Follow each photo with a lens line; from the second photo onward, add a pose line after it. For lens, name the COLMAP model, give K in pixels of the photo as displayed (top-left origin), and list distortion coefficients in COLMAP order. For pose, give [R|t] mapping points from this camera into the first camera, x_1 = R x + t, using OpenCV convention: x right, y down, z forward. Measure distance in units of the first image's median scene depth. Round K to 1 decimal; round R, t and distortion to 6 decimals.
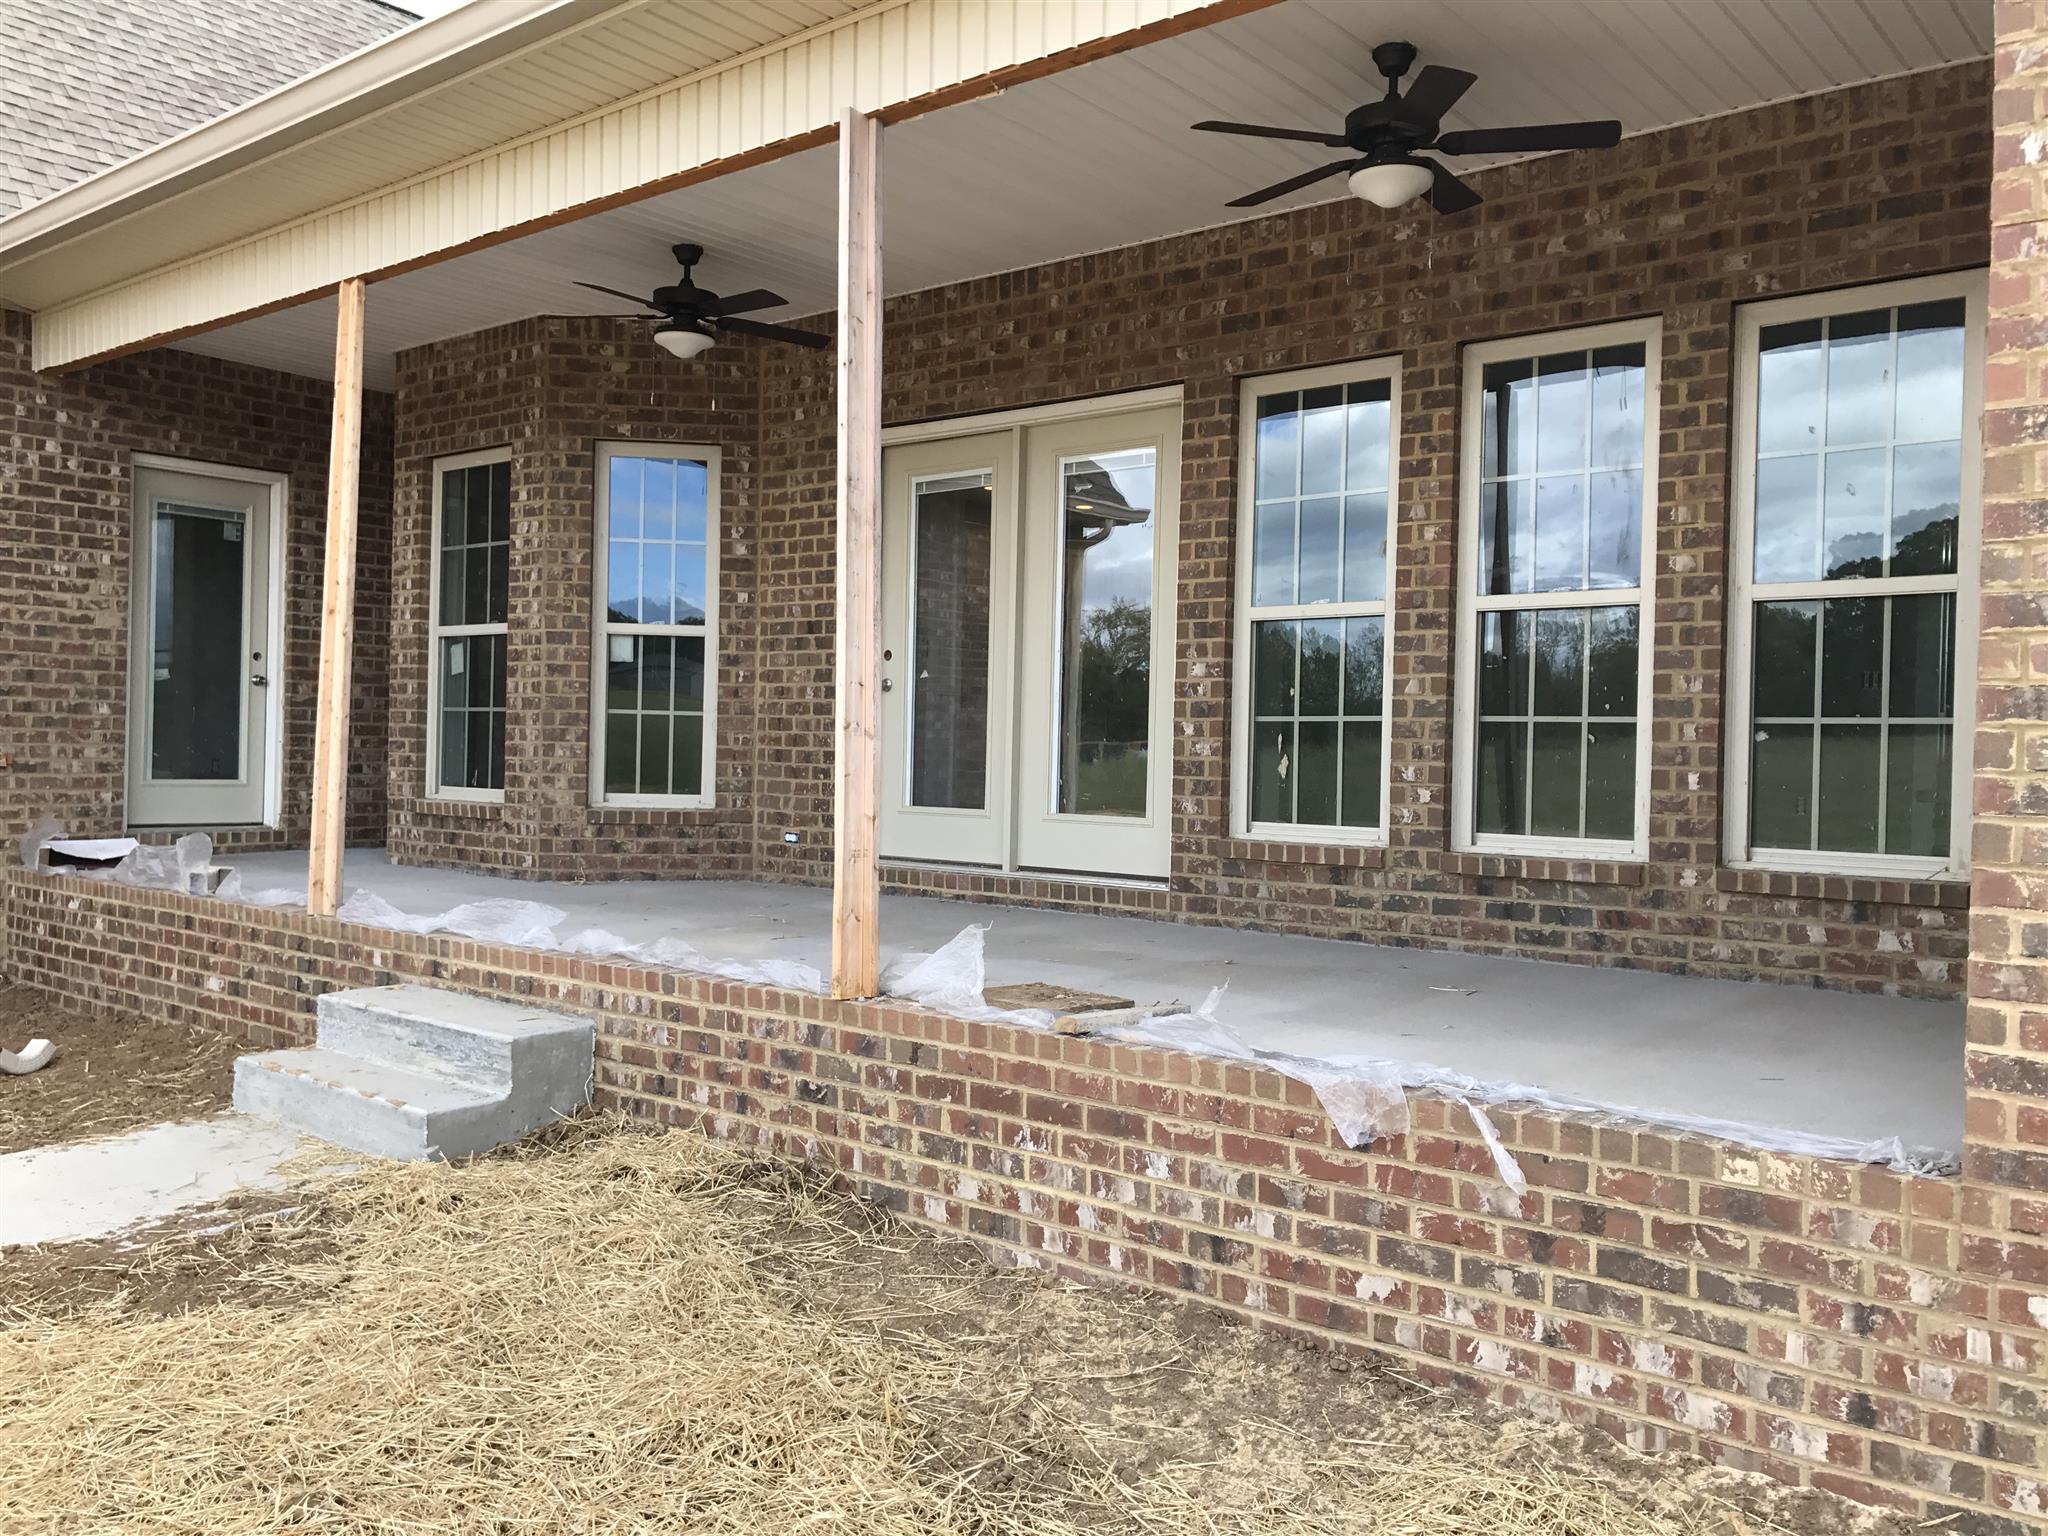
lens RADIAL K [[1684.7, 0, 1023.9], [0, 1684.7, 770.5], [0, 0, 1]] dist [0.070845, -0.097152]
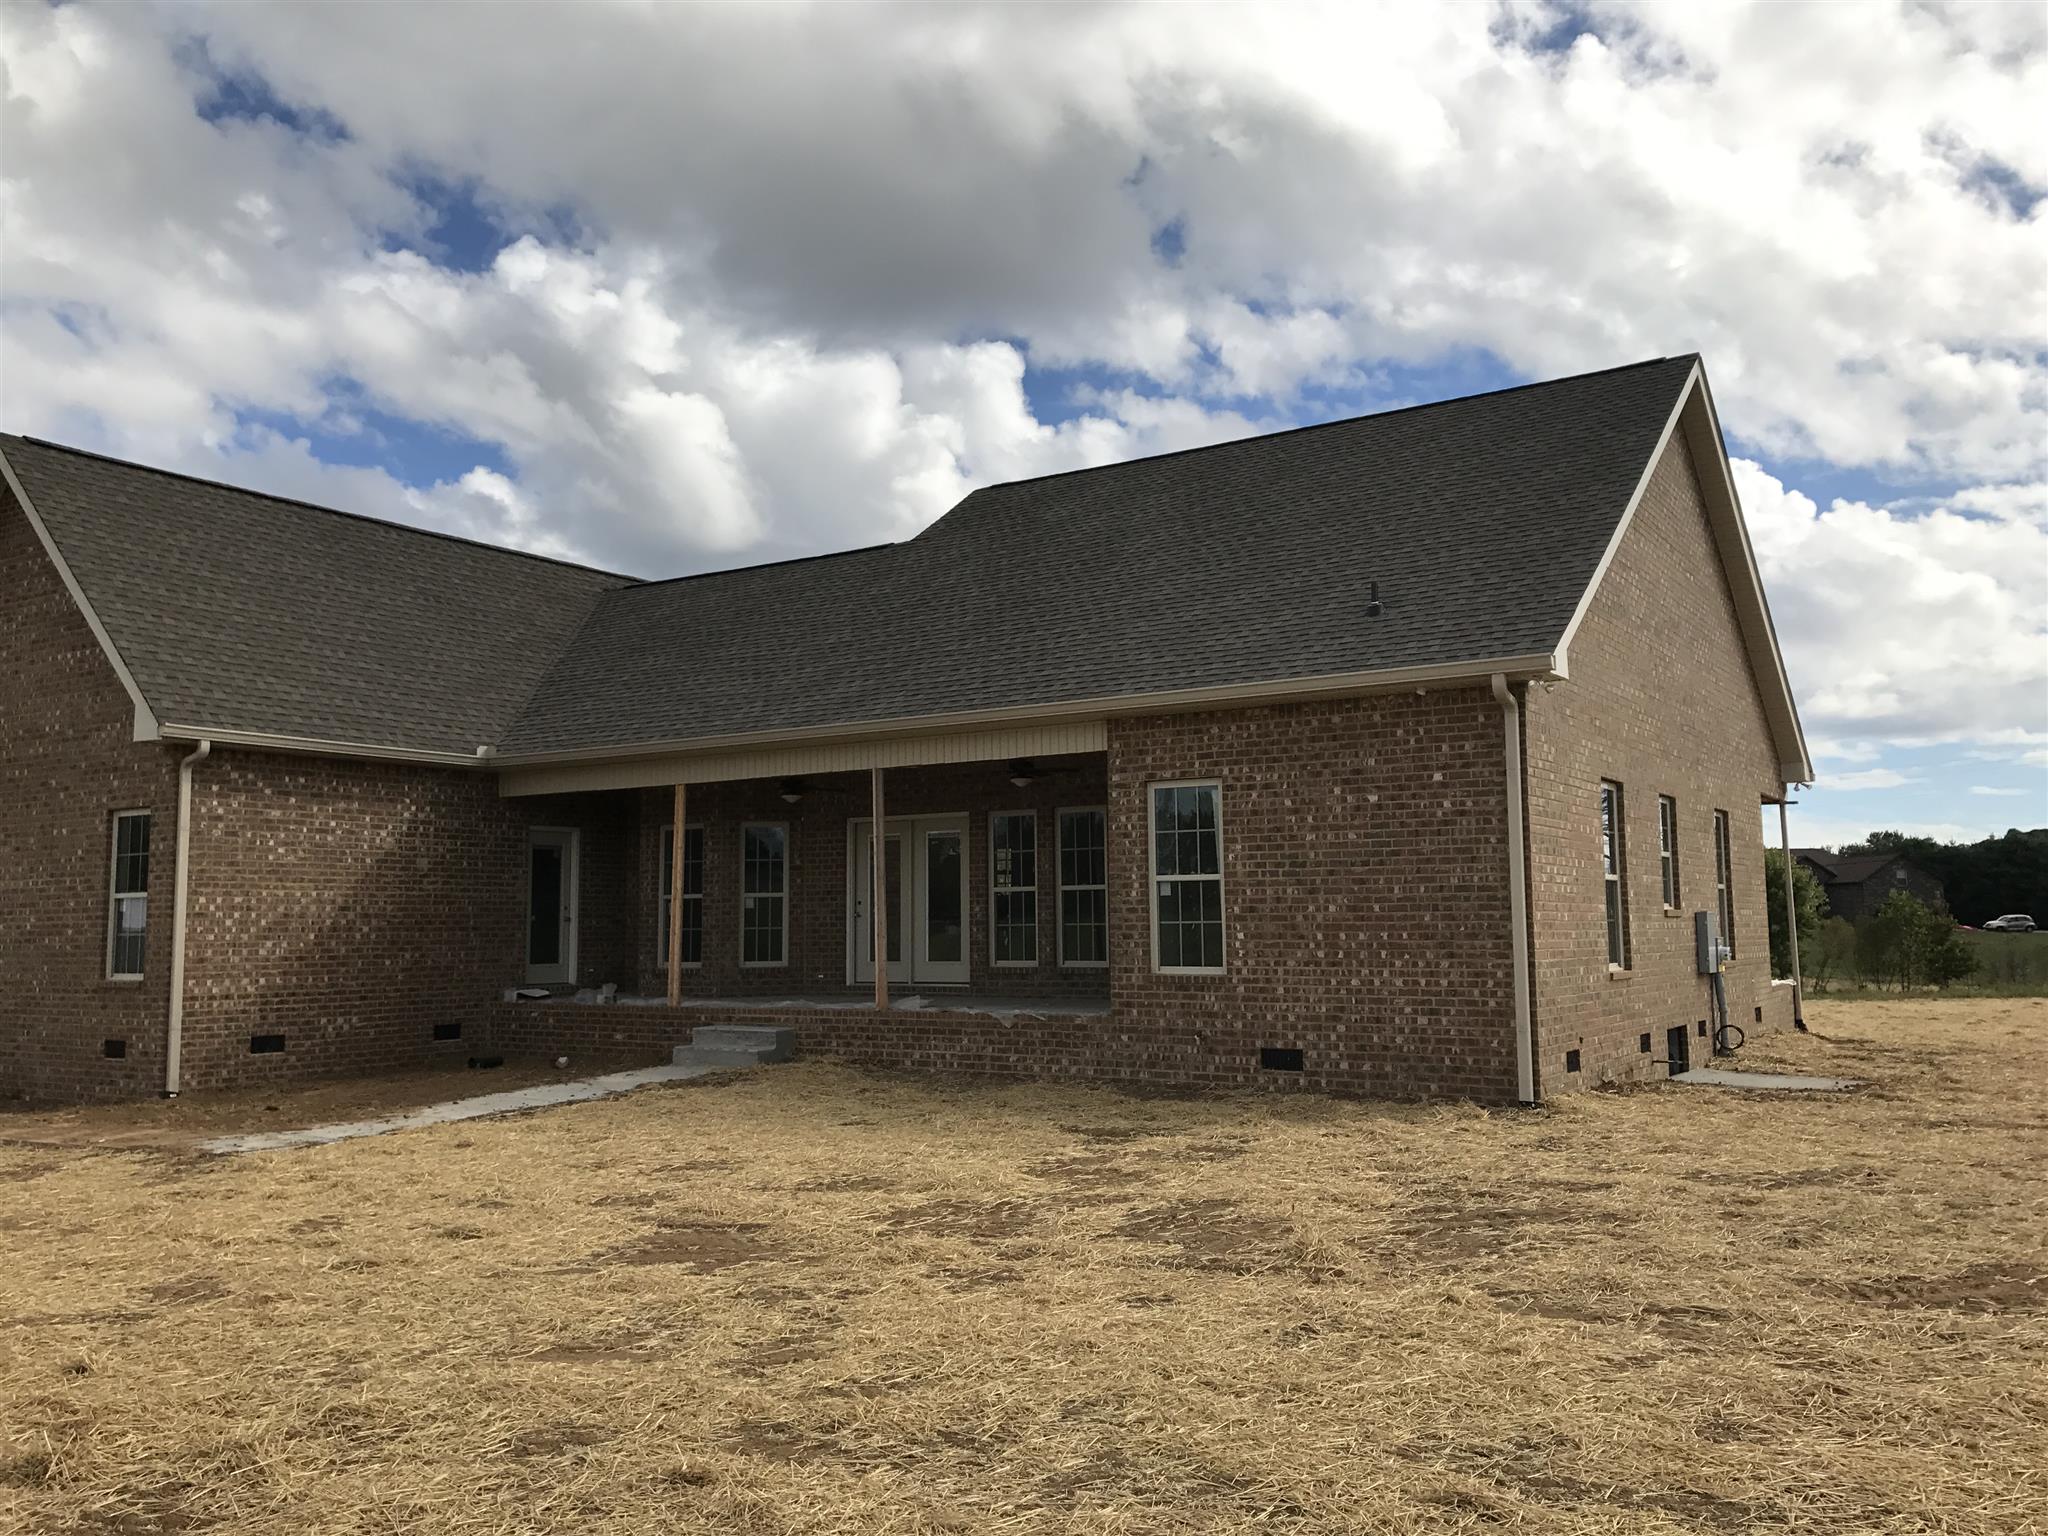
lens RADIAL K [[1684.7, 0, 1031.3], [0, 1684.7, 765.5], [0, 0, 1]] dist [0.070845, -0.097152]
pose [[0.993225, -0.022982, 0.113908, -0.156188], [0.034828, 0.994058, -0.103127, -0.003617], [-0.110861, 0.106396, 0.988124, -2.307669]]
